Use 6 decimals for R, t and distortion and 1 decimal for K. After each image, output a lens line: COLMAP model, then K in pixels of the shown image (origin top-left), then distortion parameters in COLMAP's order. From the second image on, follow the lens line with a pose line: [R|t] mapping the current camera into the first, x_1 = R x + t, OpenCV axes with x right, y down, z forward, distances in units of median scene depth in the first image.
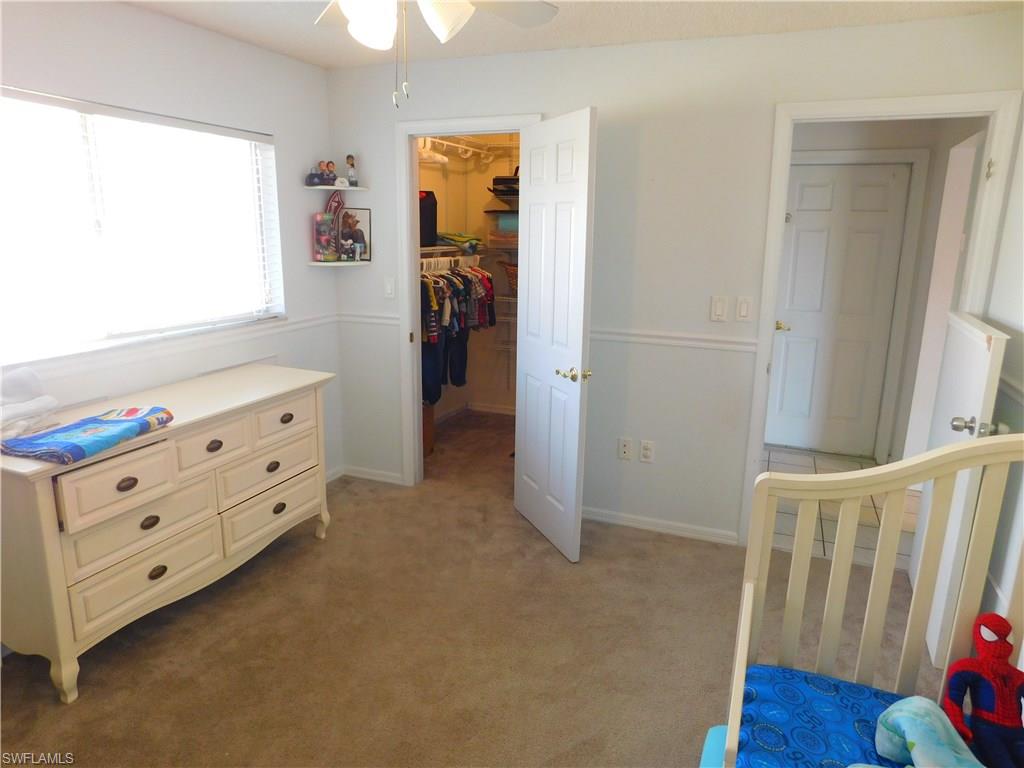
lens RADIAL K [[678.8, 0, 512.0], [0, 678.8, 384.0], [0, 0, 1]] dist [-0.052159, 0.001142]
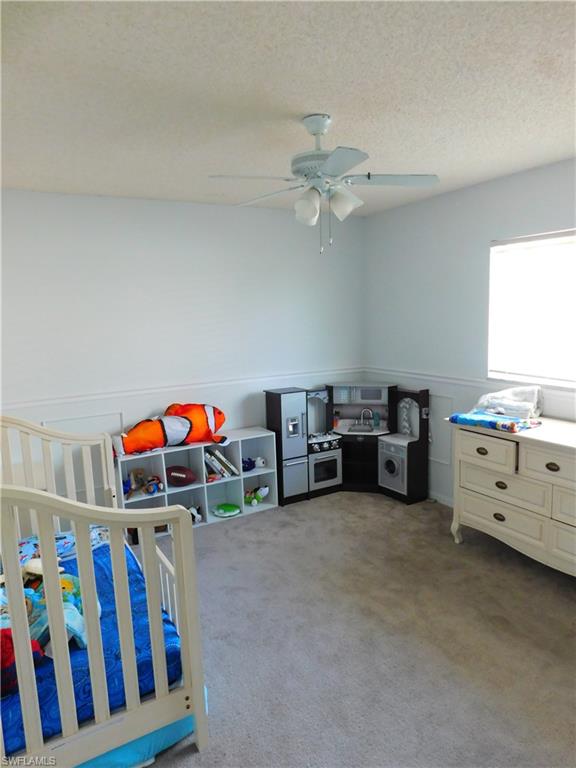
lens RADIAL K [[509.1, 0, 288.0], [0, 509.1, 384.0], [0, 0, 1]] dist [-0.052159, 0.001142]
pose [[-0.607467, 0.117703, -0.785577, 0.735558], [-0.158505, 0.951111, 0.265073, -0.280684], [0.778370, 0.285541, -0.559112, 1.235906]]
